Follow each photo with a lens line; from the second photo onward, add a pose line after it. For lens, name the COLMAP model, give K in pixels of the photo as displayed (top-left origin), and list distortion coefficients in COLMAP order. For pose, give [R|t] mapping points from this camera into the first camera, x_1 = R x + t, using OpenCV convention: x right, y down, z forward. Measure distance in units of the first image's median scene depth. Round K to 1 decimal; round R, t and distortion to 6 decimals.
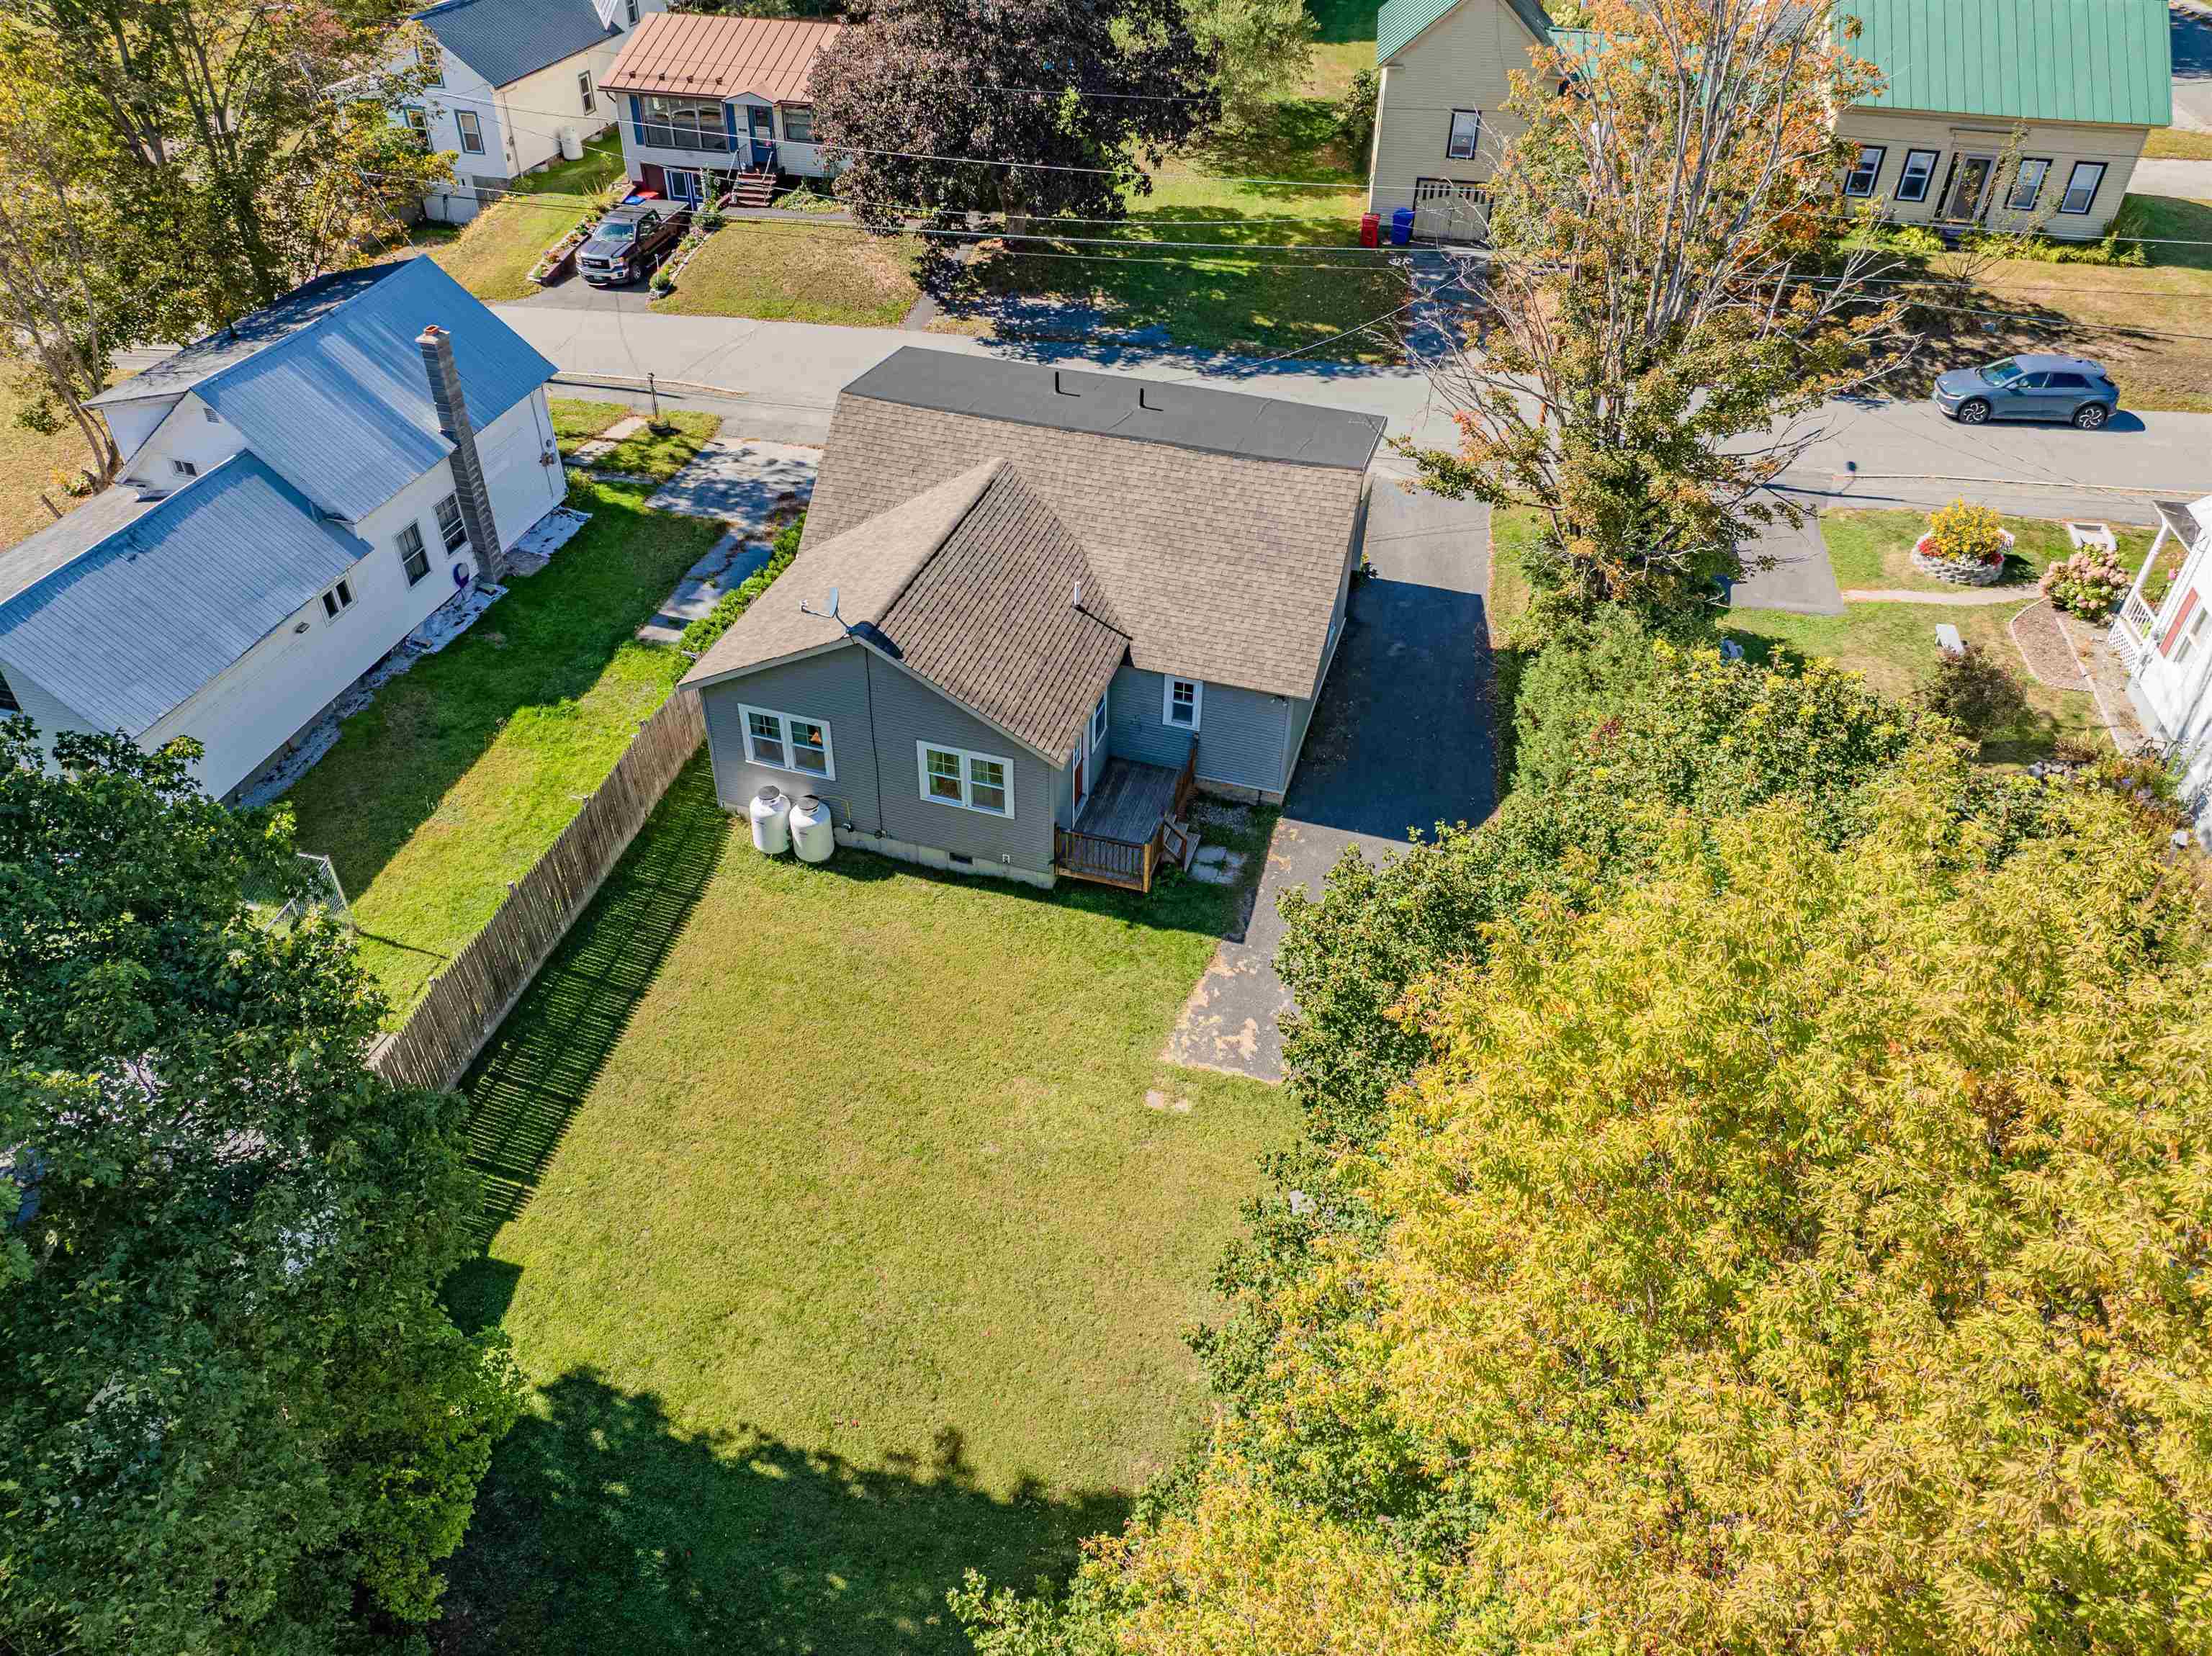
lens RADIAL K [[1544.1, 0, 1096.9], [0, 1544.1, 823.1], [0, 0, 1]] dist [-0.029881, 0.004756]
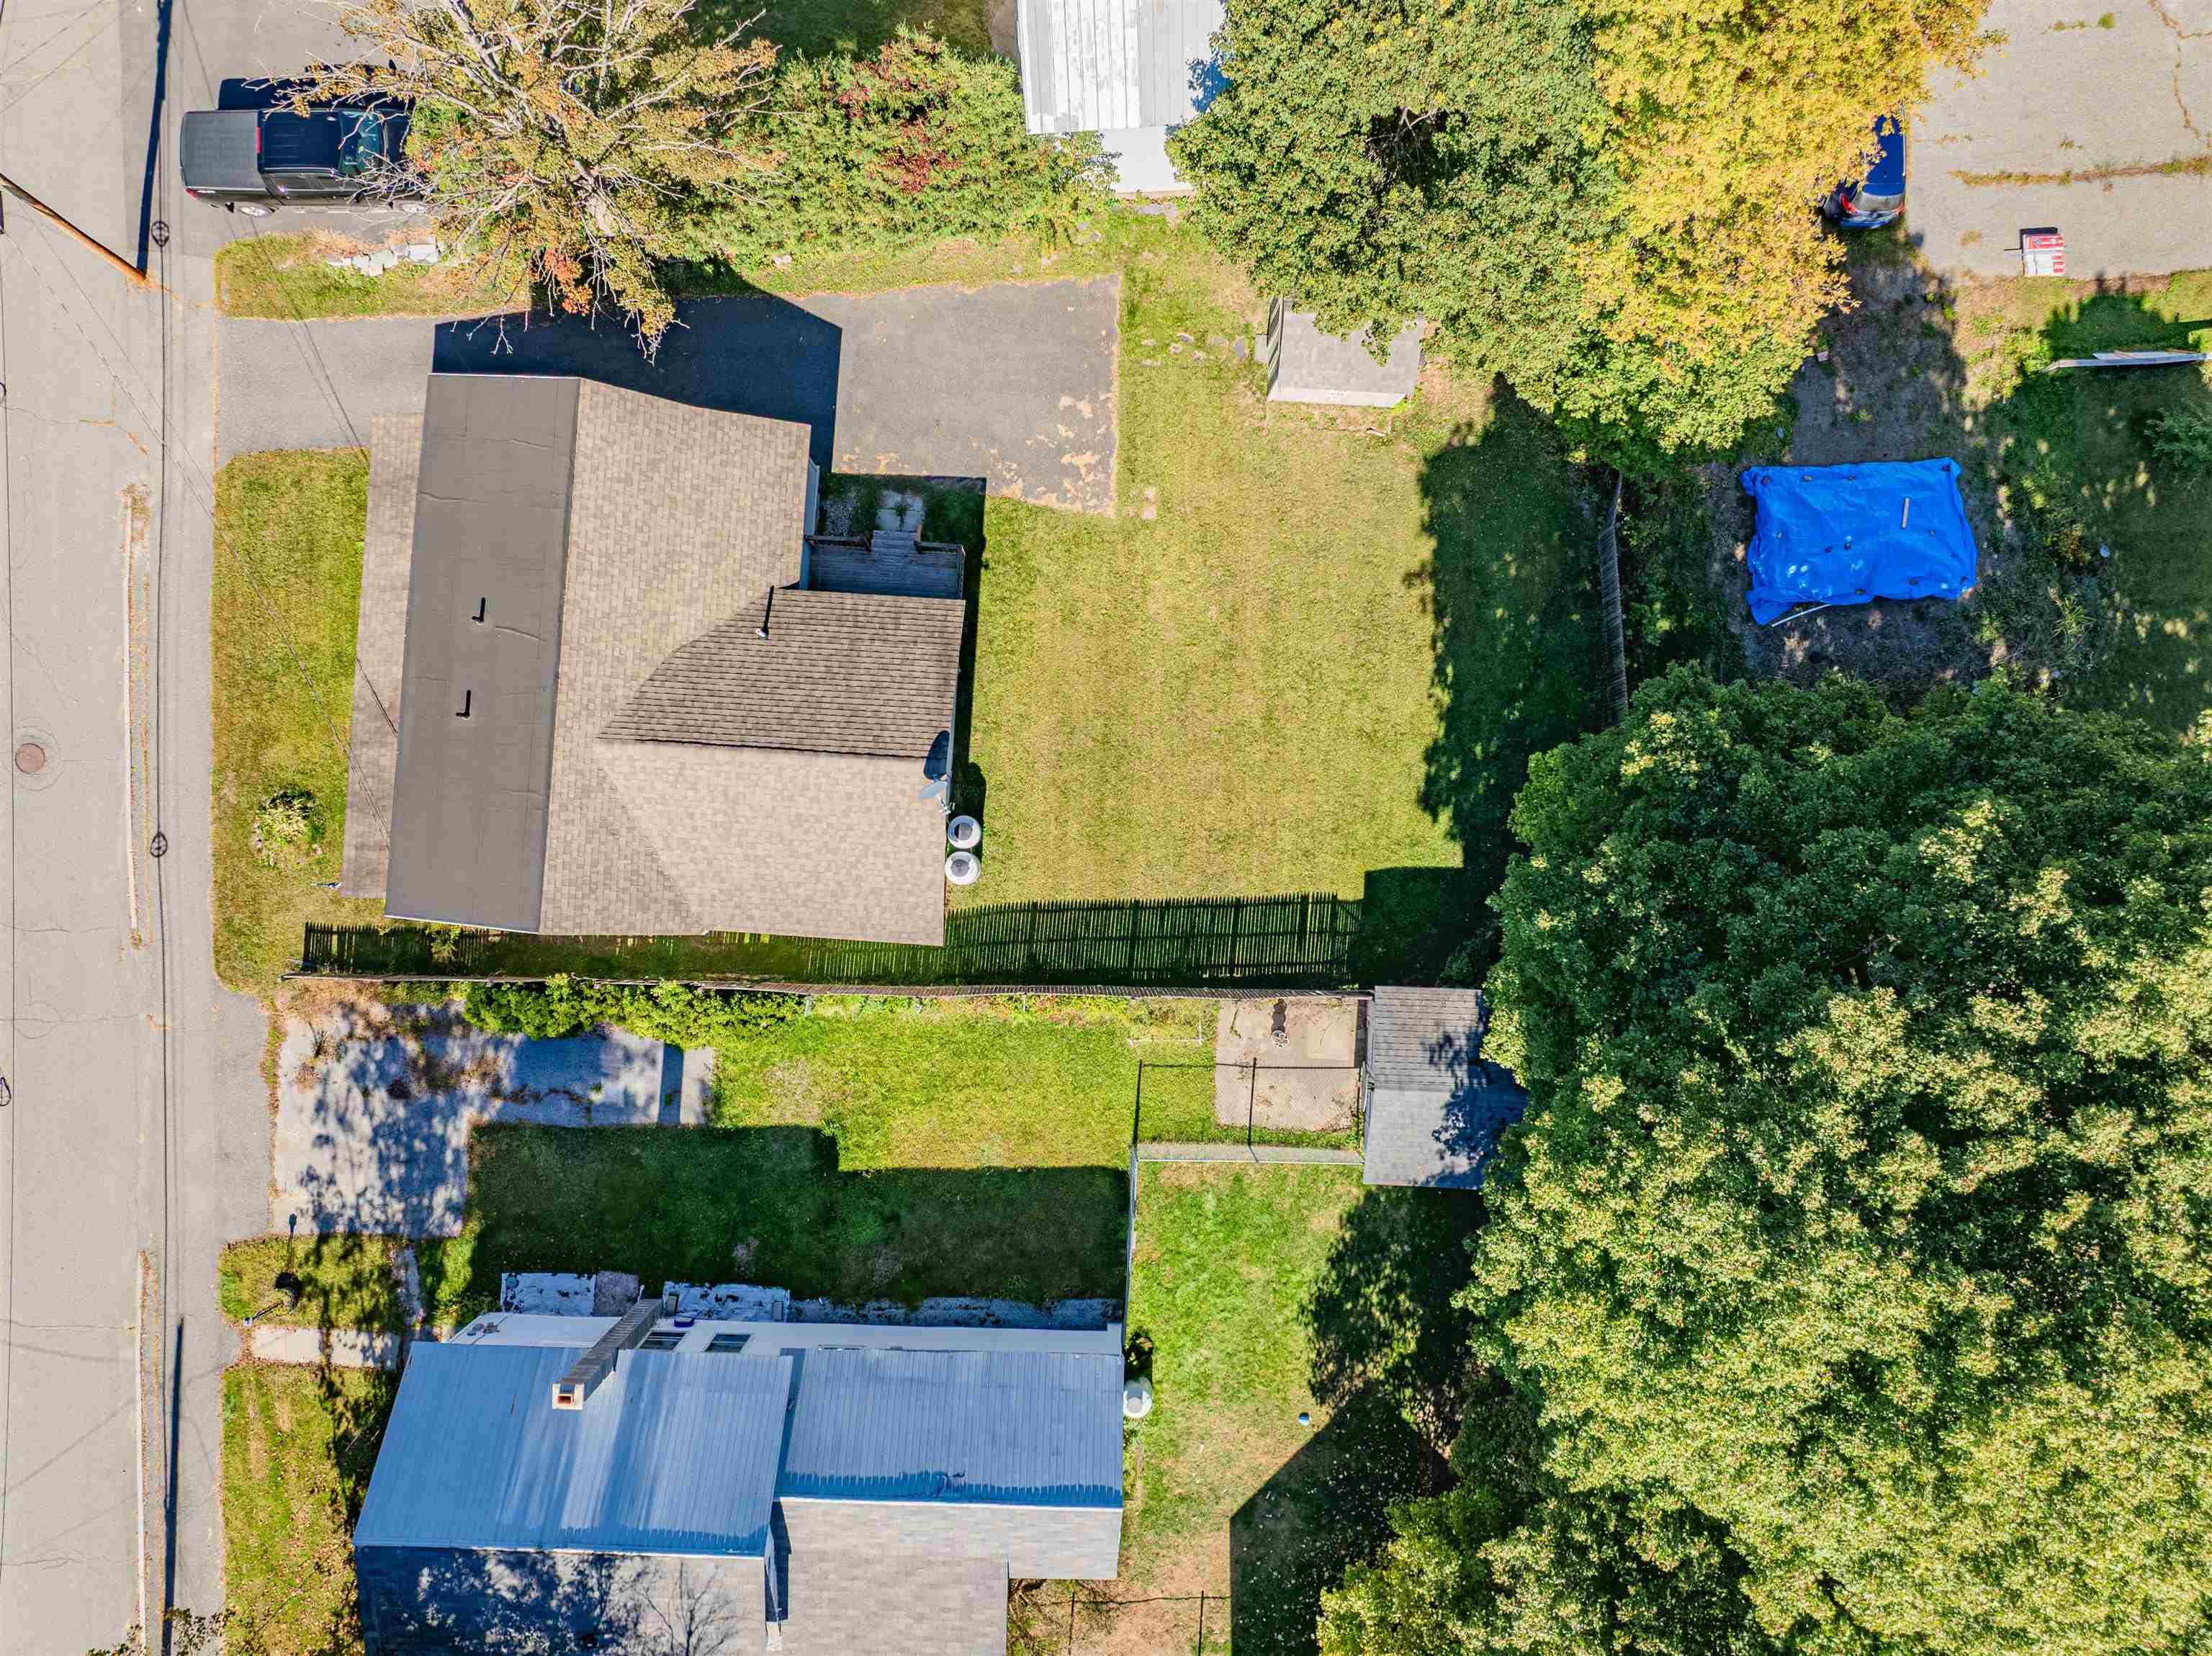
lens RADIAL K [[1544.1, 0, 1098.8], [0, 1544.1, 825.3], [0, 0, 1]] dist [-0.029881, 0.004756]
pose [[-0.234146, -0.972191, -0.004421, -0.197913], [0.602861, -0.148760, 0.783855, -0.884984], [-0.762715, 0.180871, 0.620928, 0.155870]]
